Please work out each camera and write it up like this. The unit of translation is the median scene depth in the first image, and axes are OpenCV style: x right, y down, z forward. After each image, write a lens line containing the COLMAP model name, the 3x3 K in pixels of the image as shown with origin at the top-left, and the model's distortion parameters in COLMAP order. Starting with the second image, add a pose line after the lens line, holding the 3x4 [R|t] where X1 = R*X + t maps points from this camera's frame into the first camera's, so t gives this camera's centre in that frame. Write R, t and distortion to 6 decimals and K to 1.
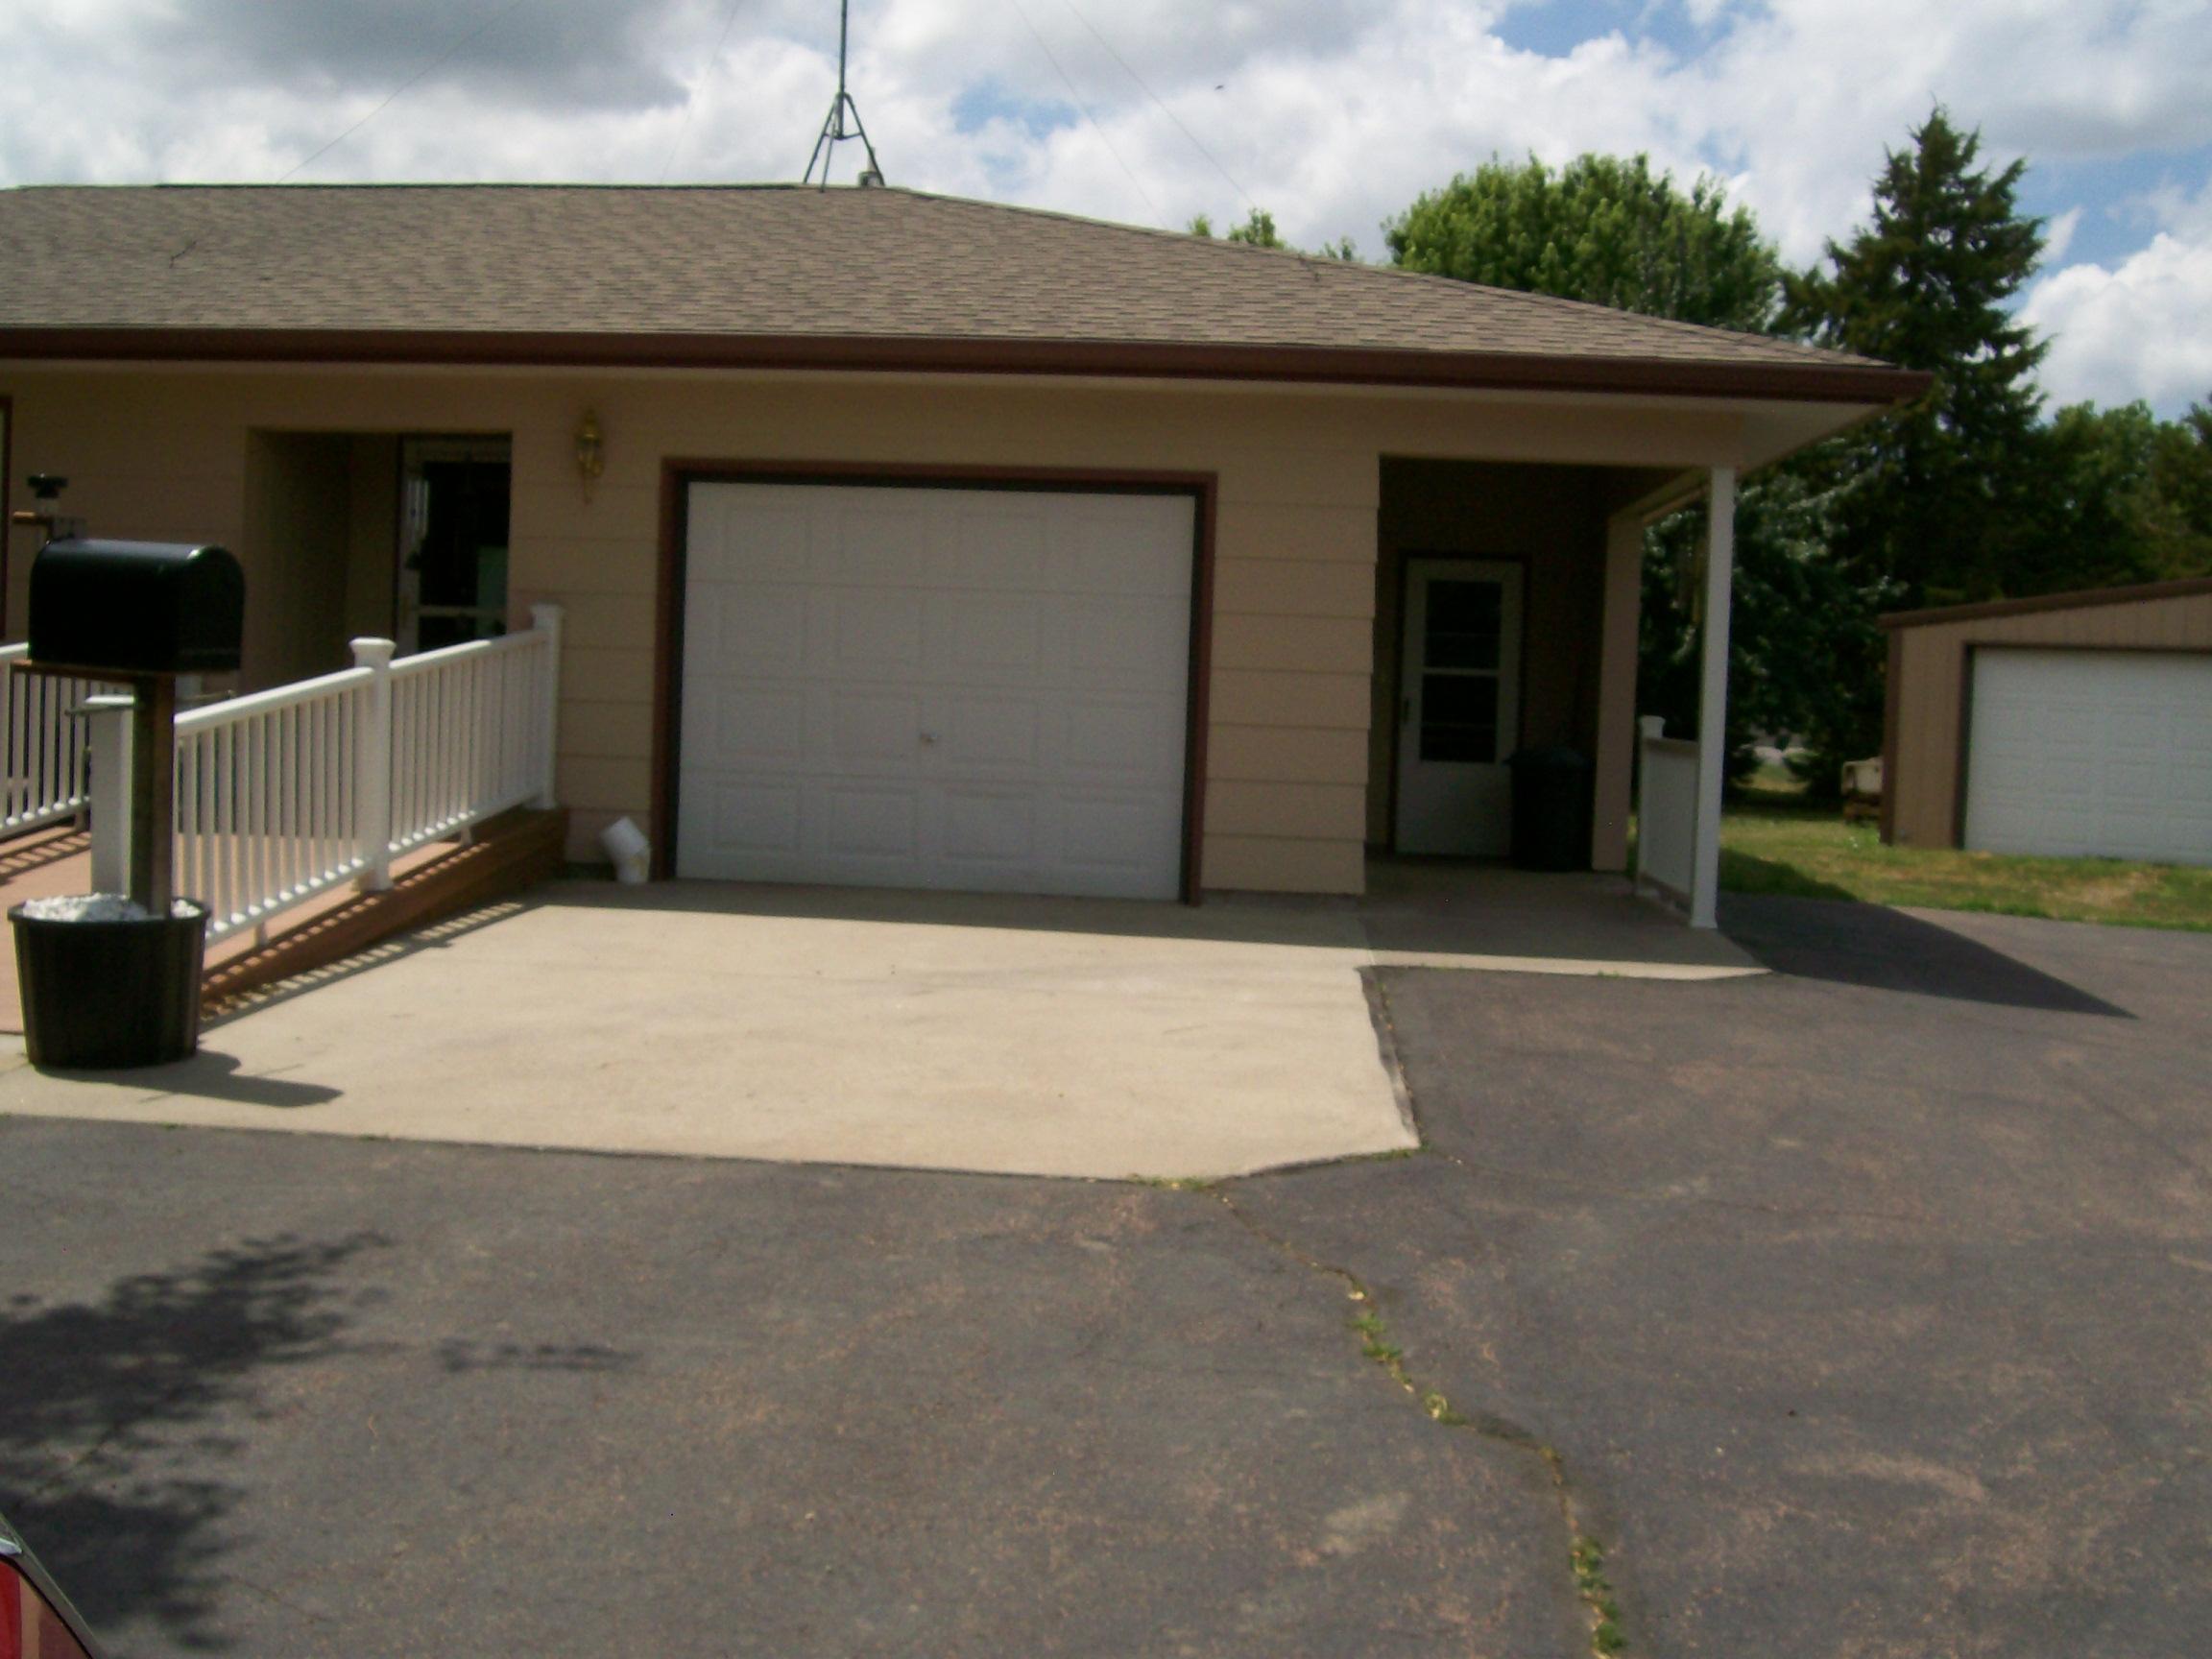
lens RADIAL K [[2373.2, 0, 1106.0], [0, 2373.2, 829.5], [0, 0, 1]] dist [-0.183390, 0.129232]
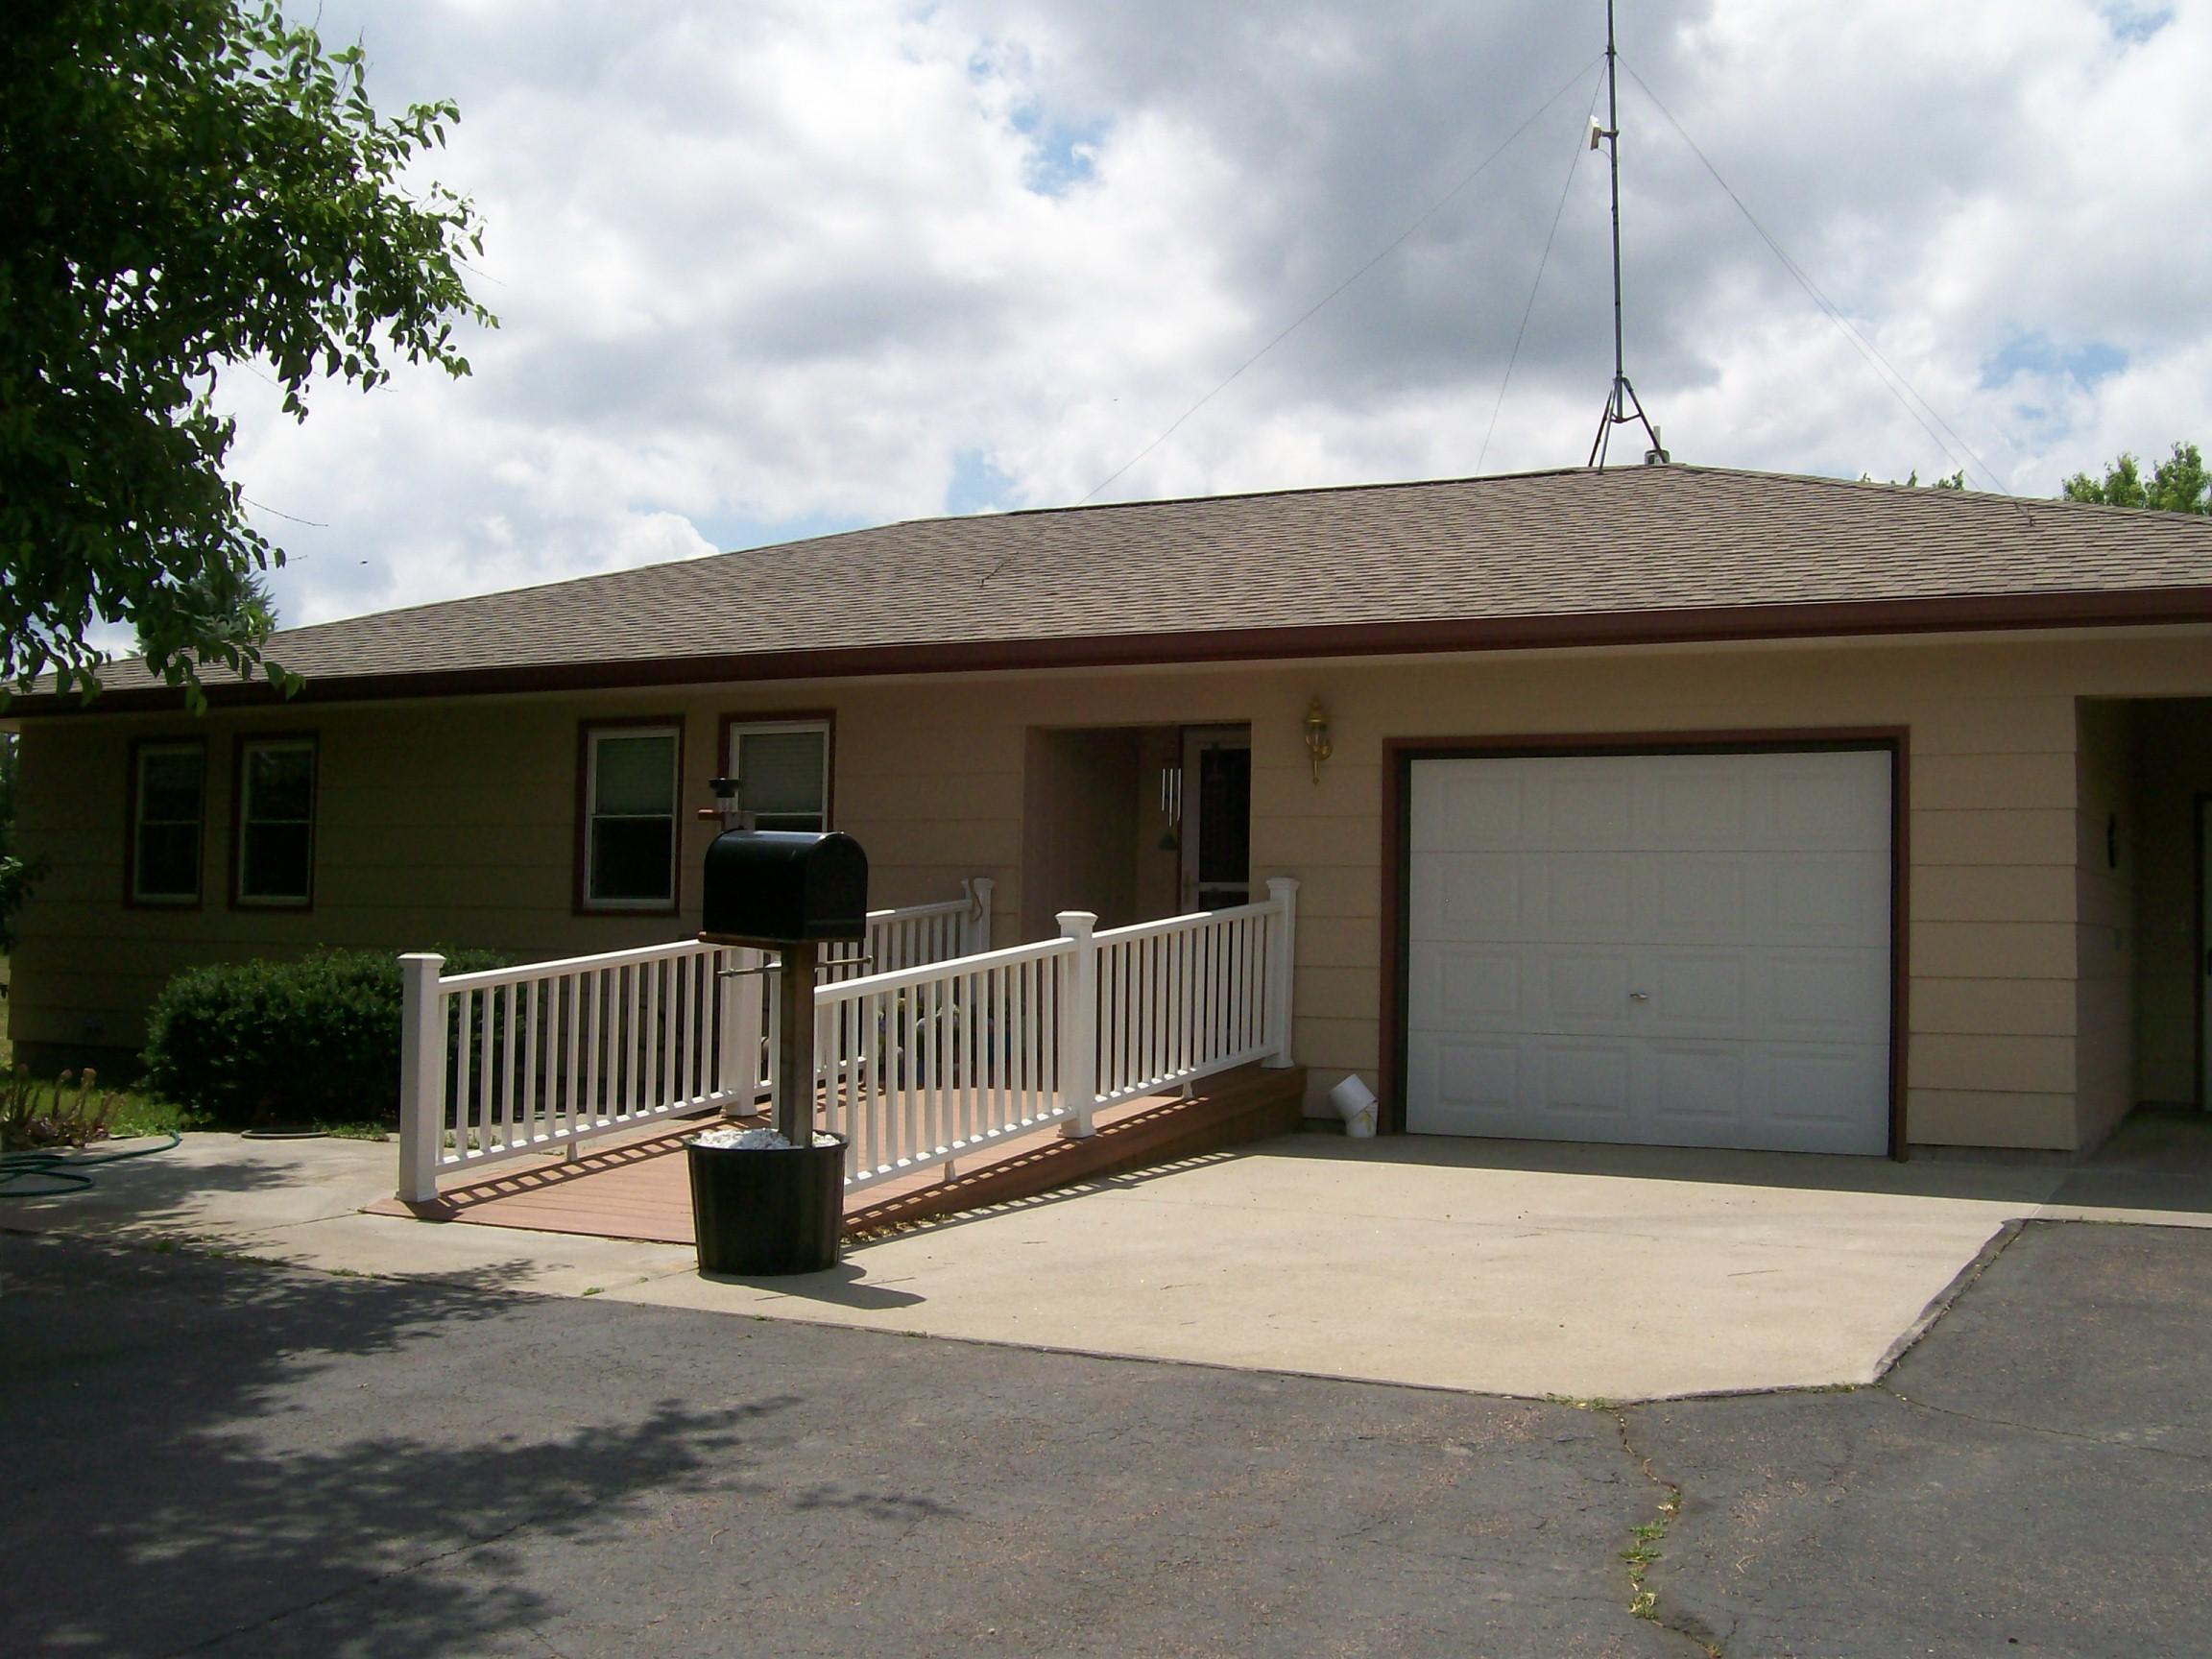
lens RADIAL K [[2373.2, 0, 1106.0], [0, 2373.2, 829.5], [0, 0, 1]] dist [-0.183390, 0.129232]
pose [[0.914869, -0.040598, -0.401705, 0.129661], [-0.006366, 0.993358, -0.114892, 0.008193], [0.403701, 0.107668, 0.908534, -0.028976]]
